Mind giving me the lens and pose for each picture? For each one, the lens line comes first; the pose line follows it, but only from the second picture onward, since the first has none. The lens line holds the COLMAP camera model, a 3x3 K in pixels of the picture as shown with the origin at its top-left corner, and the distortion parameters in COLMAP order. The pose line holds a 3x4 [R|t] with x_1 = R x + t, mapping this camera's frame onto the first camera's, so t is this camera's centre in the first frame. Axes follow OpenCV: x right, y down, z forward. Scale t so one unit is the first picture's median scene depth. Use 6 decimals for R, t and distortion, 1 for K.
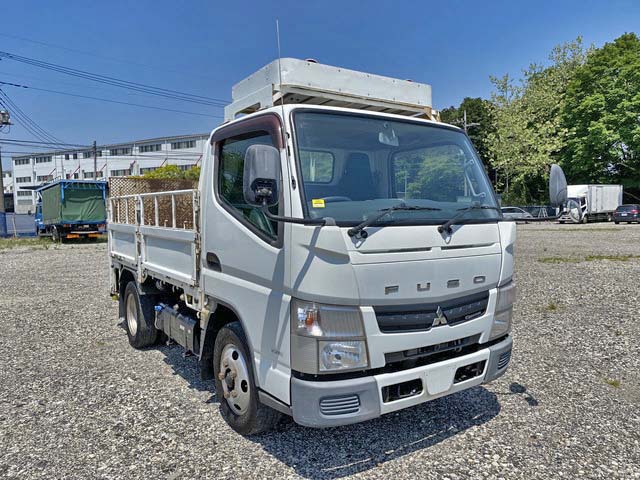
lens RADIAL K [[493.7, 0, 320.8], [0, 493.7, 246.9], [0, 0, 1]] dist [0.032321, -0.024835]
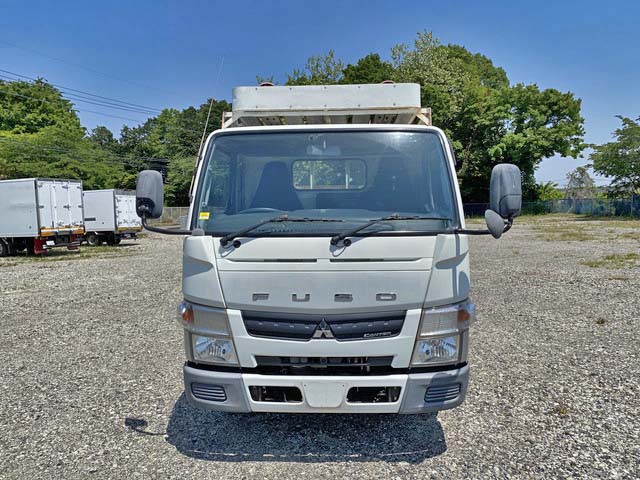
lens RADIAL K [[493.7, 0, 326.0], [0, 493.7, 236.0], [0, 0, 1]] dist [0.032321, -0.024835]
pose [[0.805545, 0.033001, -0.591614, 0.833156], [-0.035136, 0.999351, 0.007905, -0.054931], [0.591491, 0.014419, 0.806182, 0.207070]]
